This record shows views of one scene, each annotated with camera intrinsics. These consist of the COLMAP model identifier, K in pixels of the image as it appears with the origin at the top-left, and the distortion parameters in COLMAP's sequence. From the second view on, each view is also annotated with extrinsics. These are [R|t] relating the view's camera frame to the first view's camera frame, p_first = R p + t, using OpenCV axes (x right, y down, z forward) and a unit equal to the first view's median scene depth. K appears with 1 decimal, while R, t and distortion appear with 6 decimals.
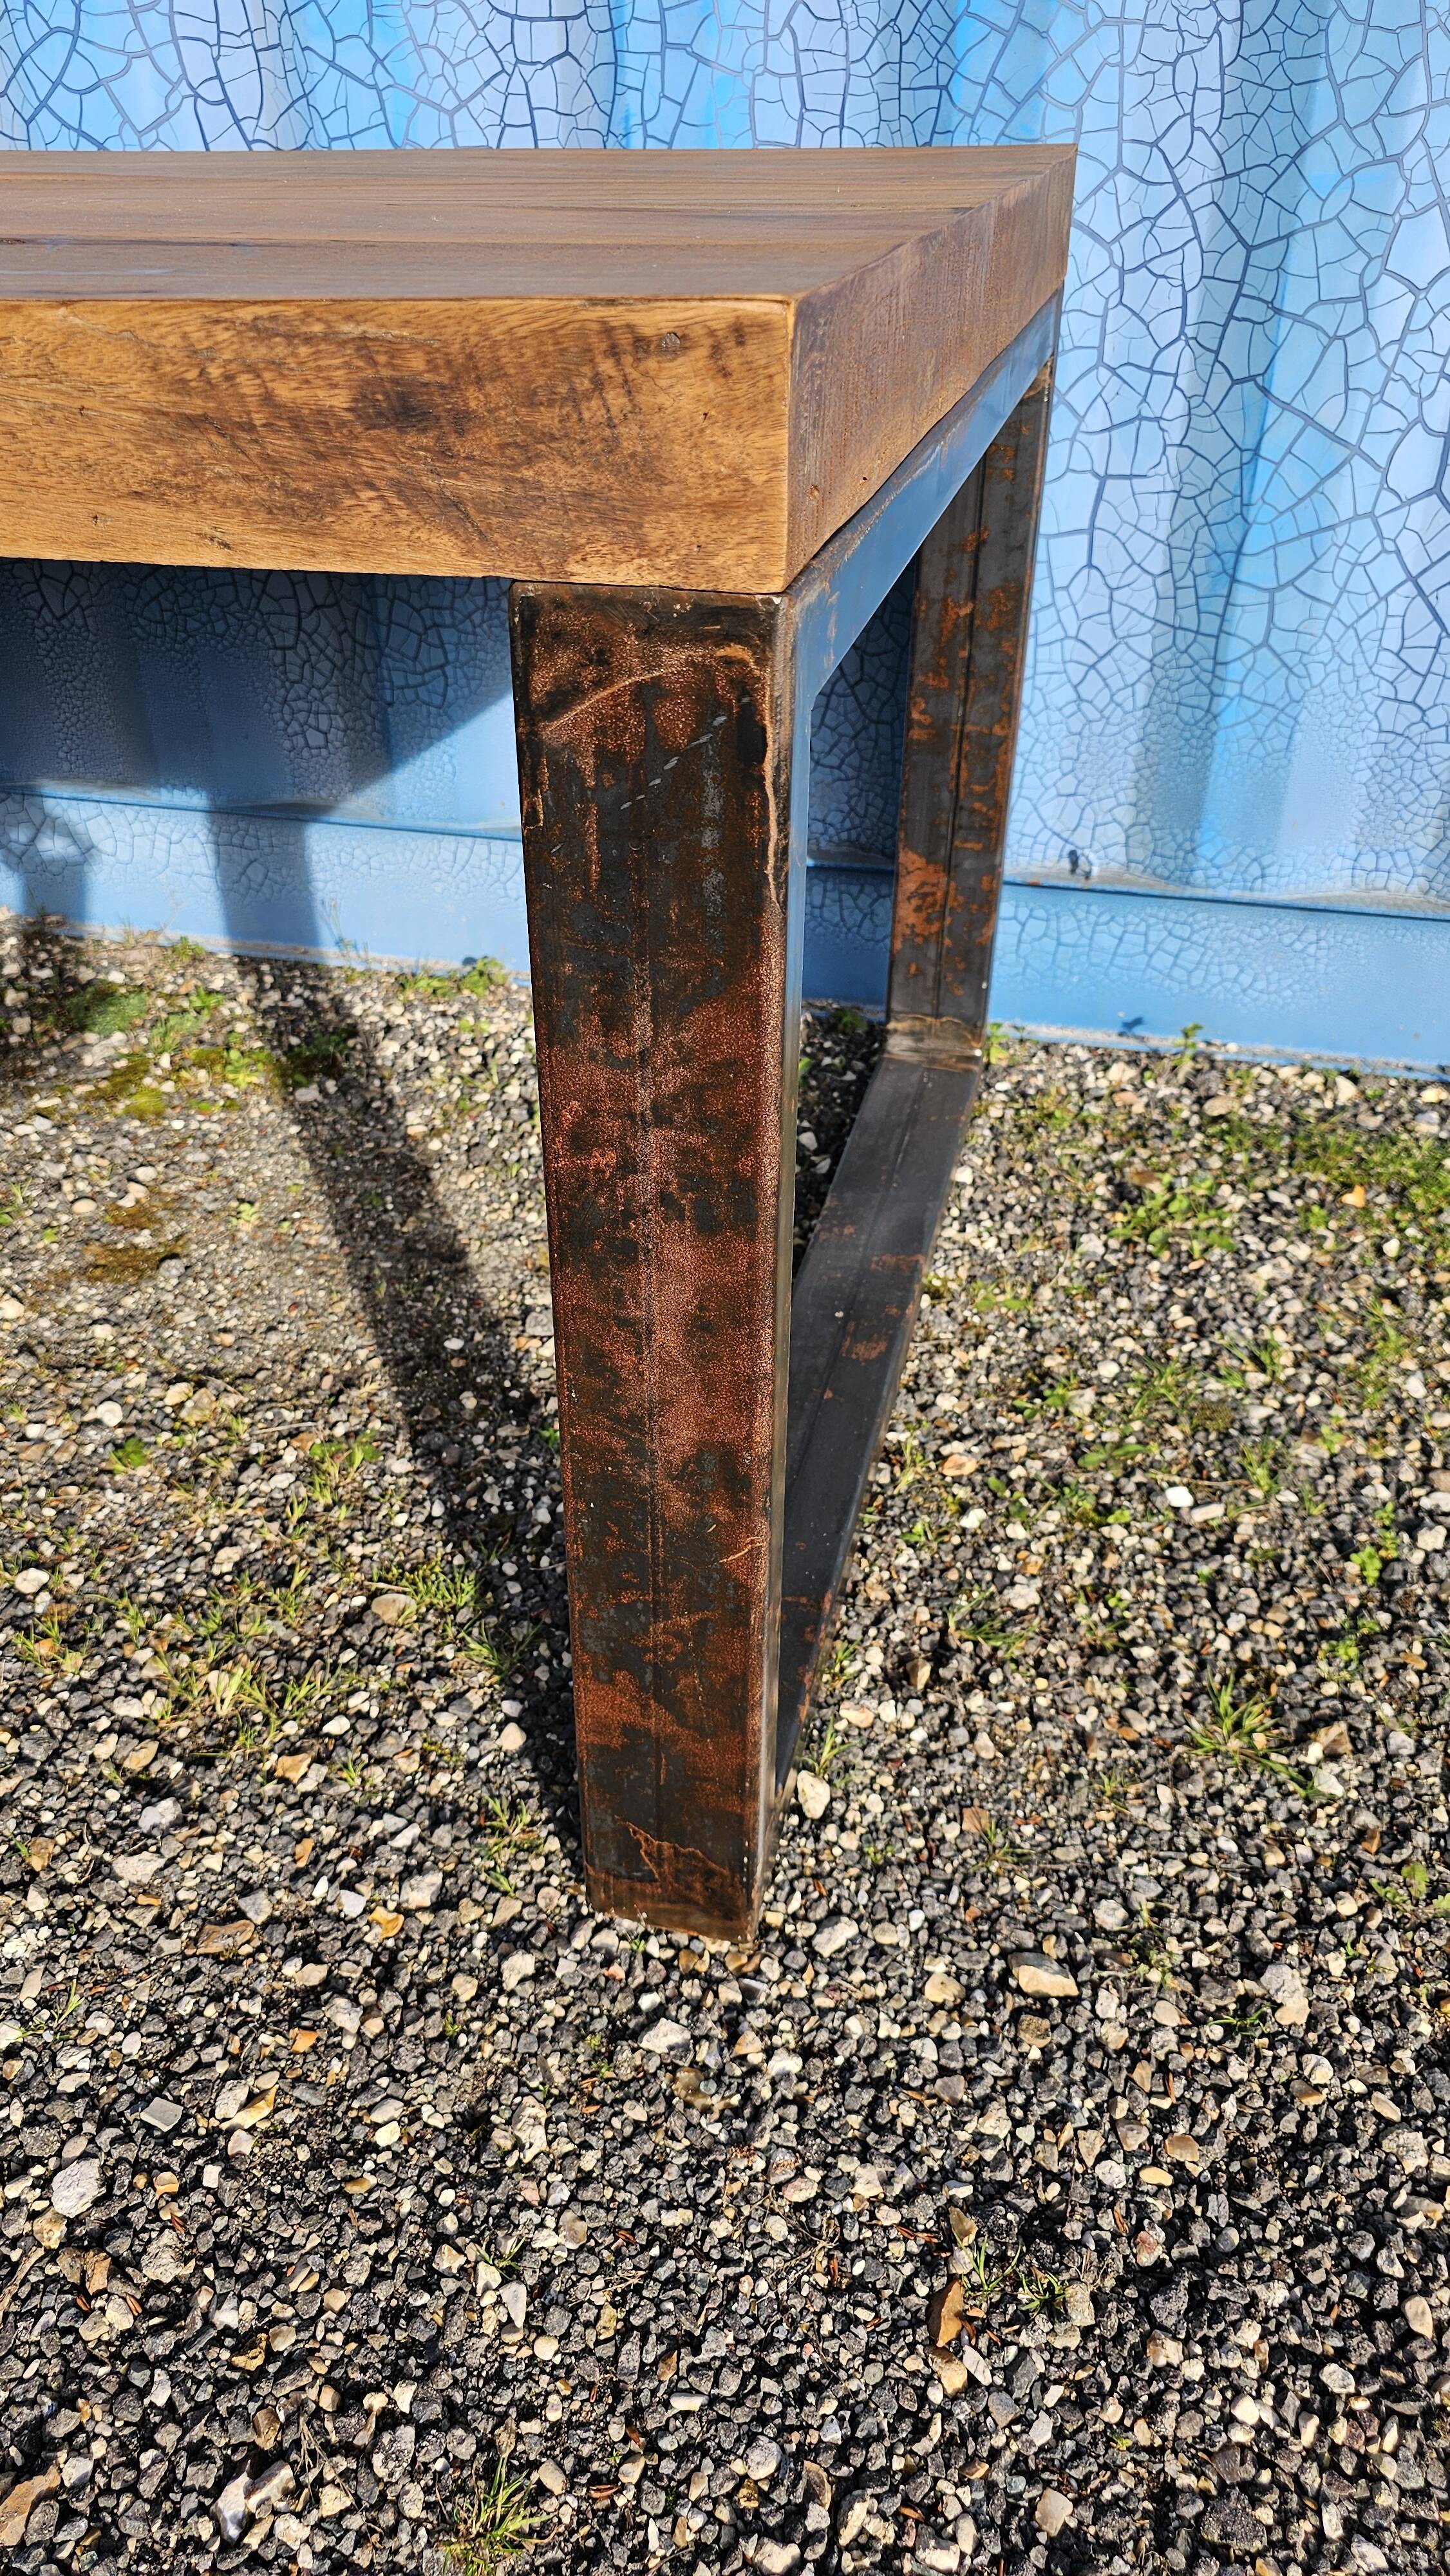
lens RADIAL K [[1748.0, 0, 719.2], [0, 1748.0, 1266.6], [0, 0, 1]] dist [0.056326, -0.052911]
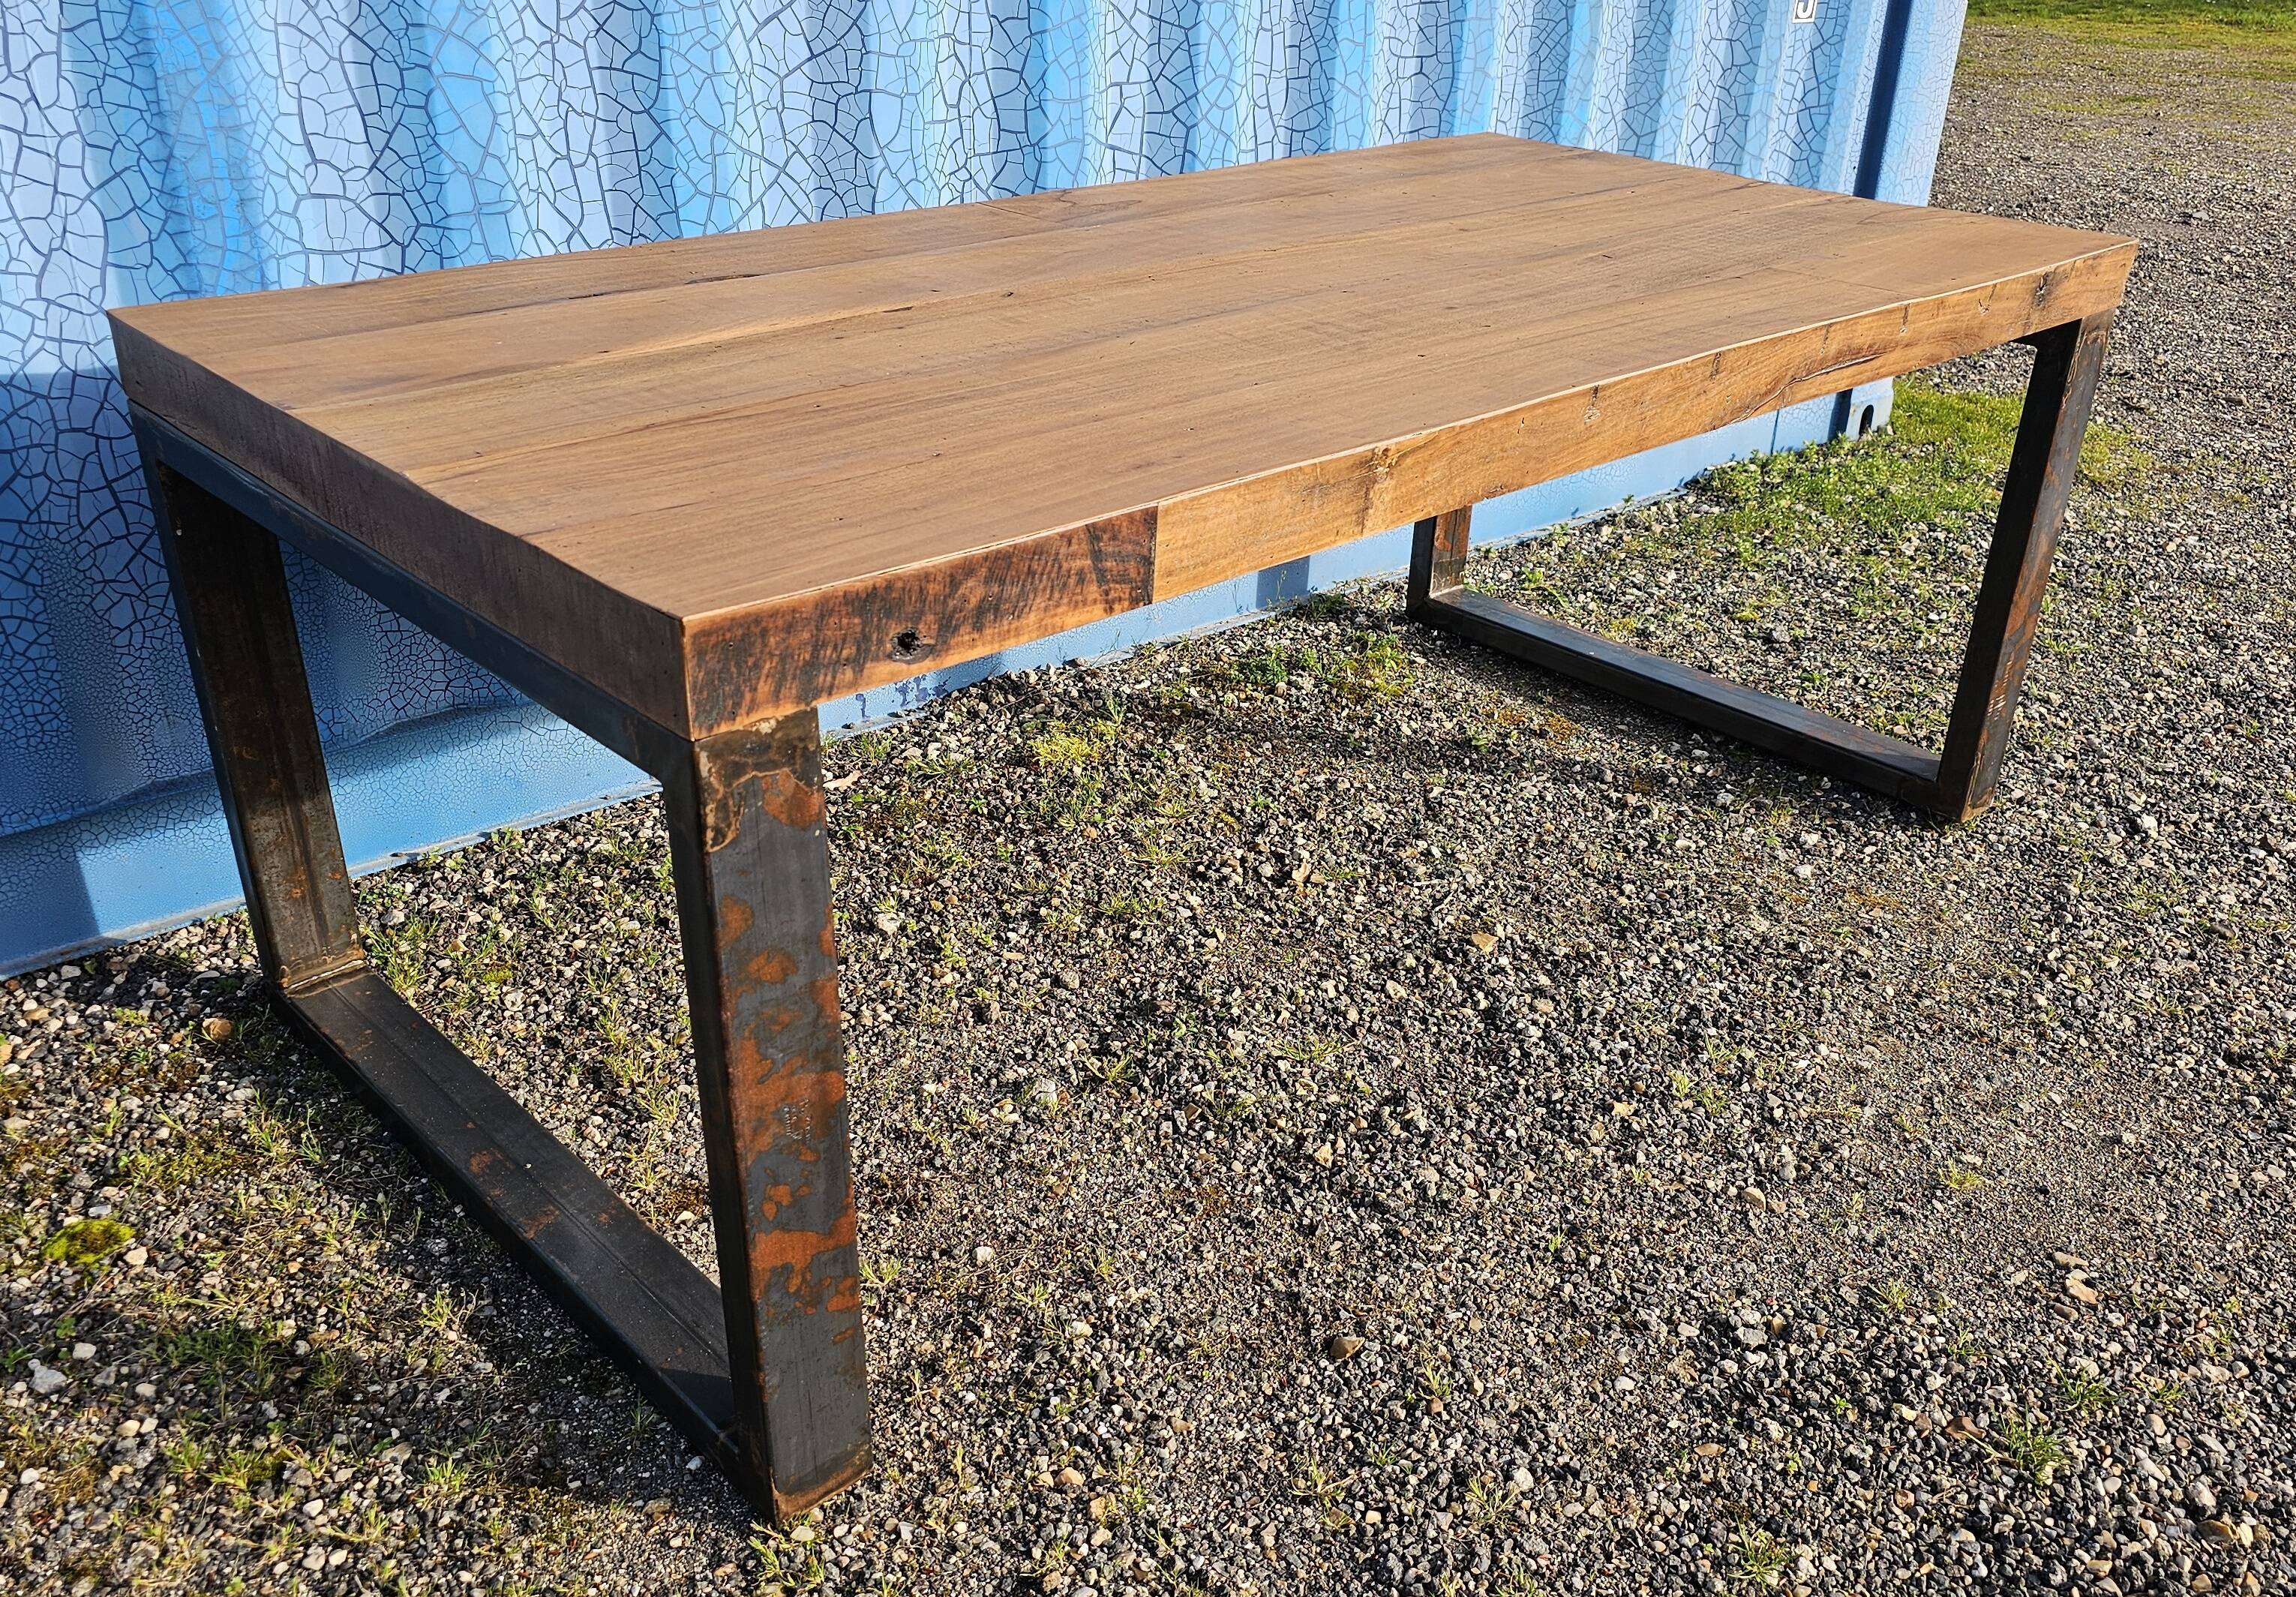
lens RADIAL K [[2046.3, 0, 1204.7], [0, 2046.3, 820.6], [0, 0, 1]] dist [0.082802, -0.113582]
pose [[0.551941, -0.344354, 0.759461, -3.153842], [0.430113, 0.897815, 0.094500, -0.395147], [-0.714397, 0.274496, 0.643653, -0.060877]]
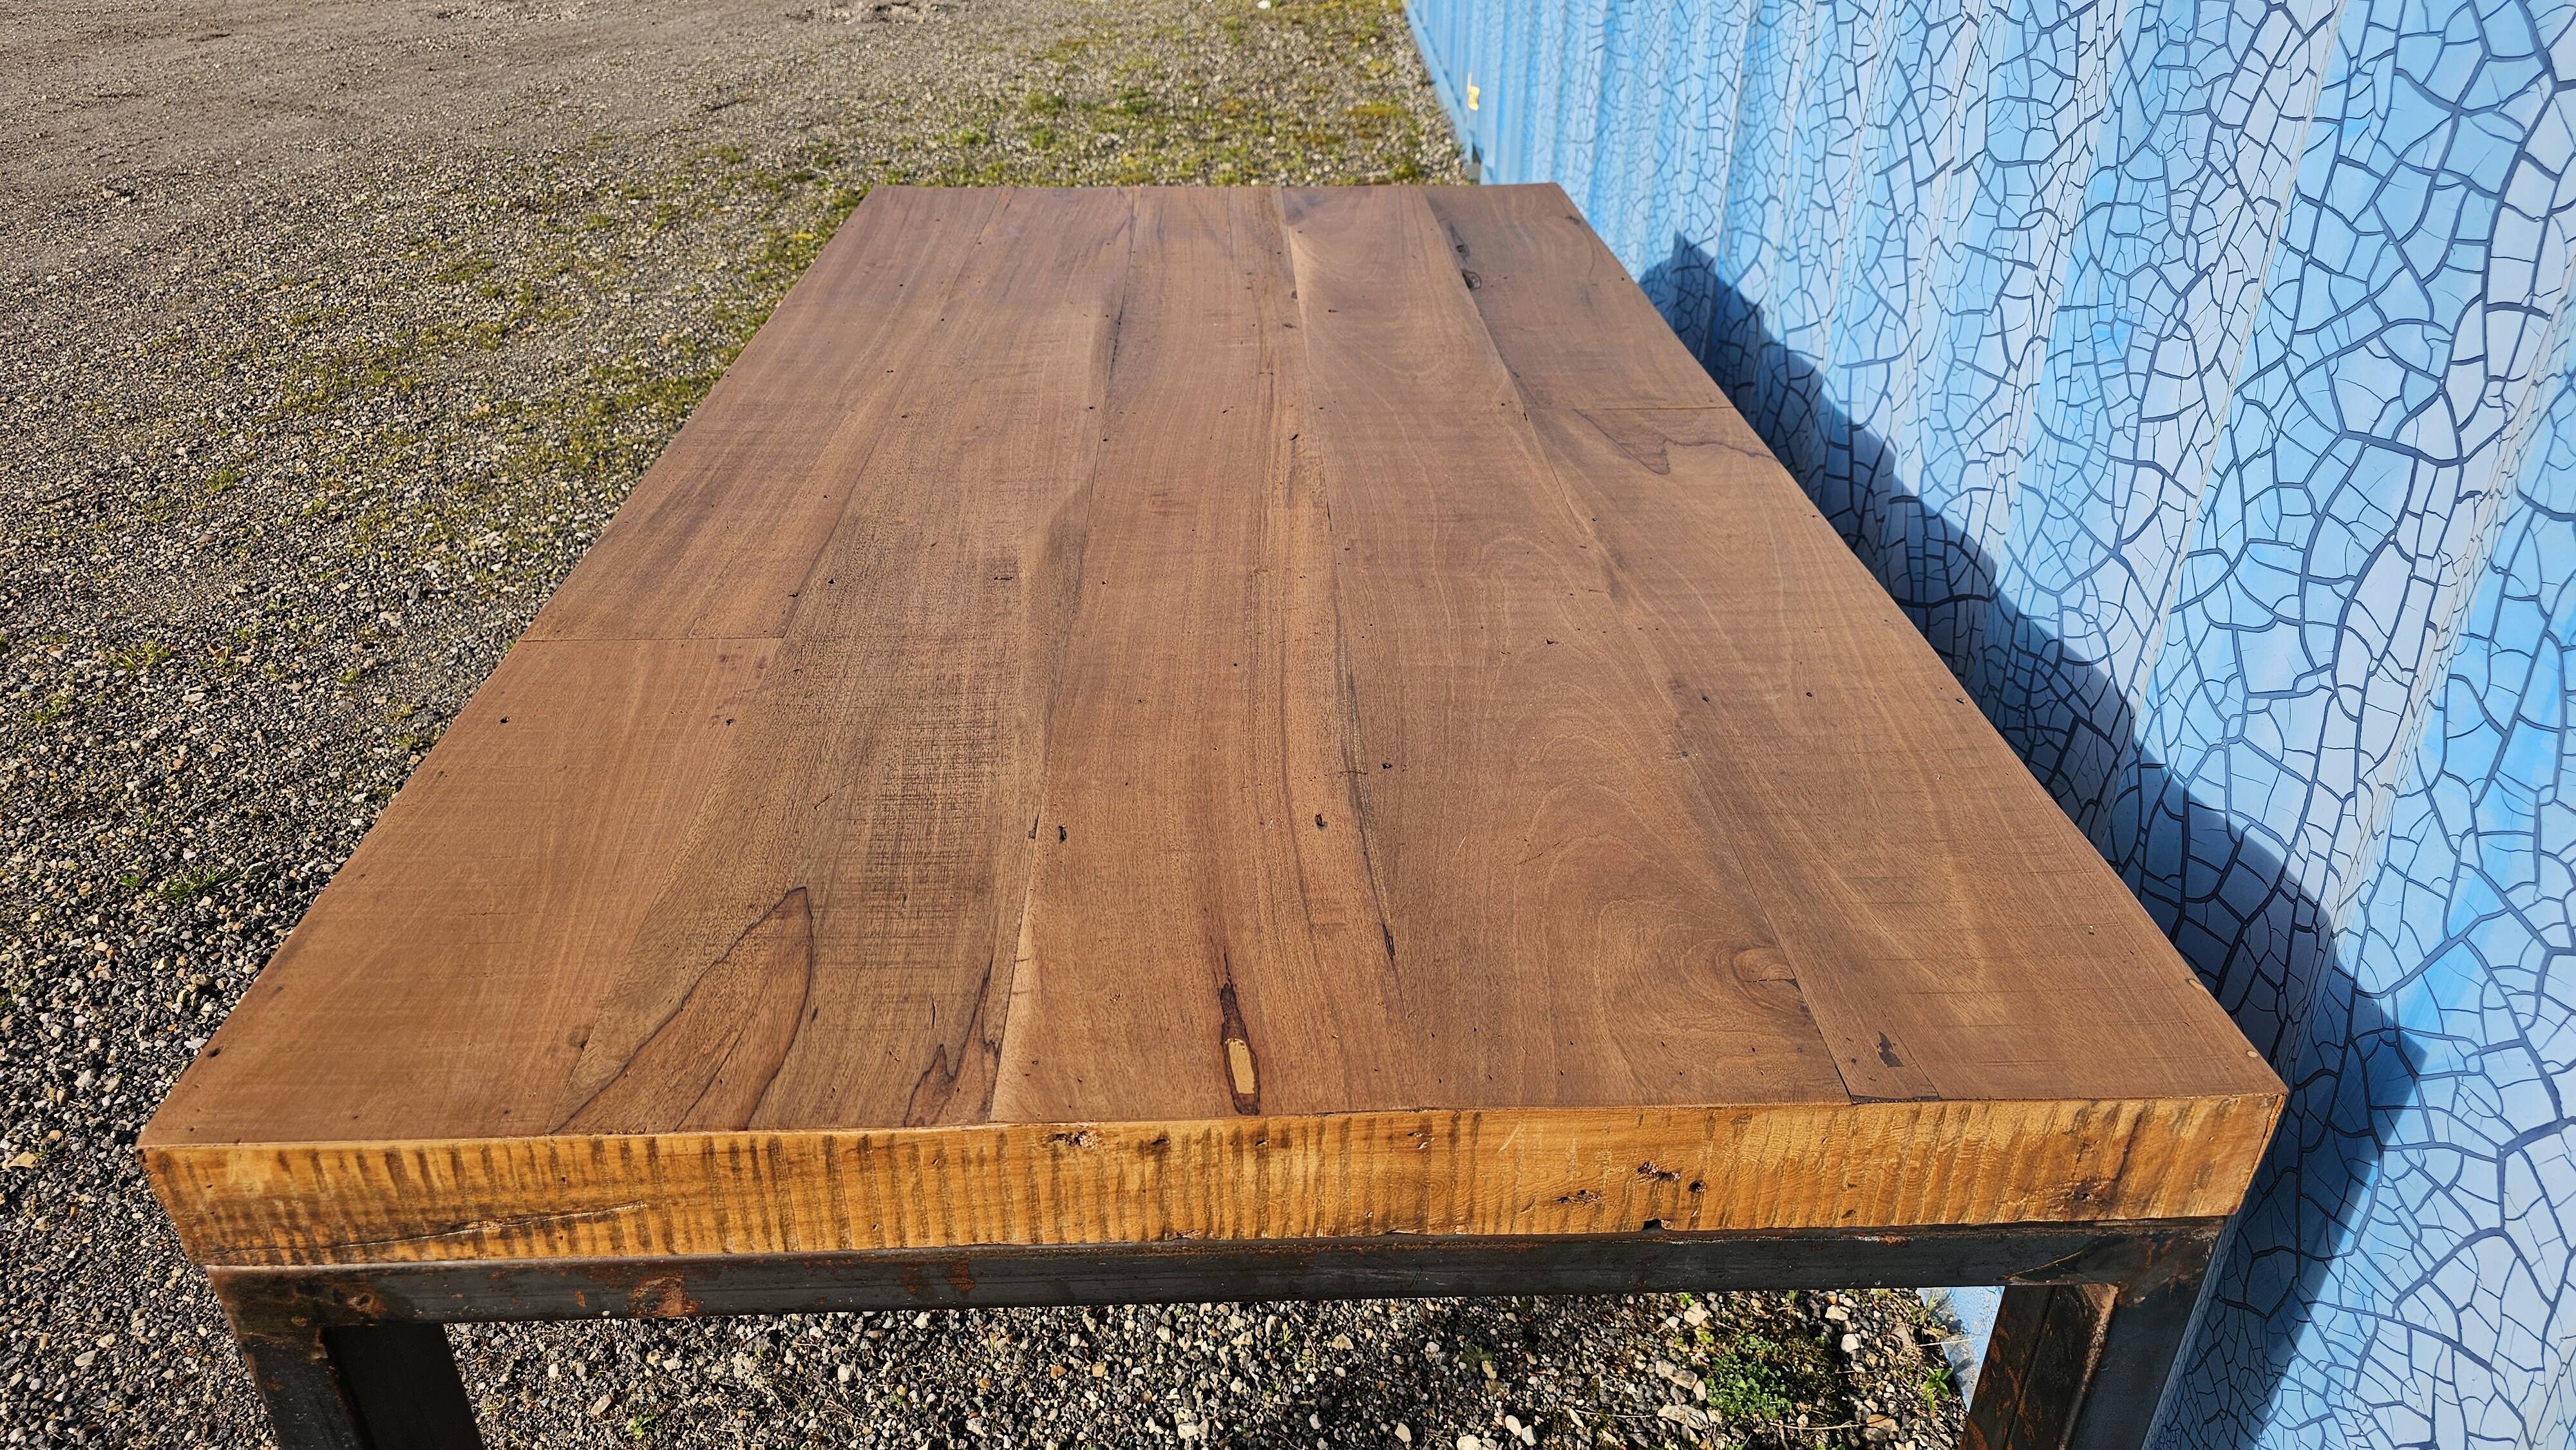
lens RADIAL K [[1748.0, 0, 1246.3], [0, 1748.0, 702.0], [0, 0, 1]] dist [0.056326, -0.052911]
pose [[0.237459, 0.479377, -0.844873, 0.308656], [-0.540899, 0.787691, 0.294908, -0.974180], [0.806871, 0.386963, 0.446340, 0.520069]]
